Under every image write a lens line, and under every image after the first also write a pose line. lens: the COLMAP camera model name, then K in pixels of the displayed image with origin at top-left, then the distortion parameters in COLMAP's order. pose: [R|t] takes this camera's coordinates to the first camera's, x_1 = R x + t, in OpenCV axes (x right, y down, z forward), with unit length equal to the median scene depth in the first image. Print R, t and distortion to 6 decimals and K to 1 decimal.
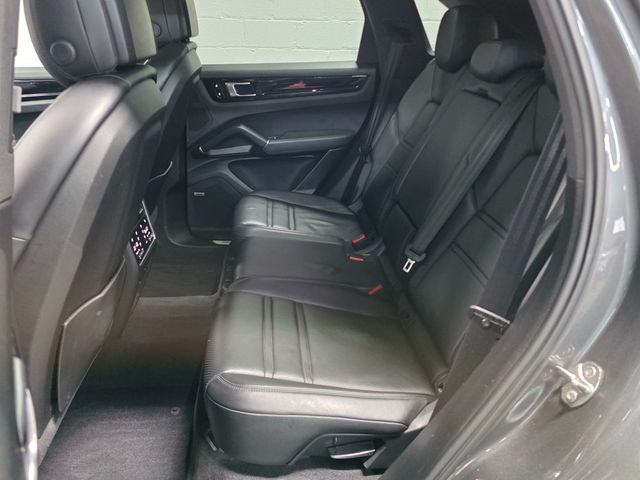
lens RADIAL K [[546.5, 0, 319.9], [0, 546.5, 229.3], [0, 0, 1]] dist [0.104874, -0.006873]
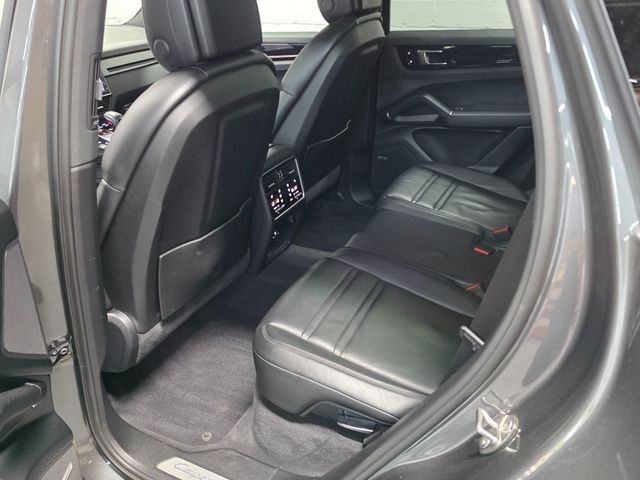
lens RADIAL K [[546.1, 0, 317.4], [0, 546.1, 242.9], [0, 0, 1]] dist [0.104709, -0.170787]
pose [[0.862346, 0.196409, -0.466671, 0.204265], [-0.141672, 0.978479, 0.150023, -0.048407], [0.486094, -0.063258, 0.871614, 0.021096]]
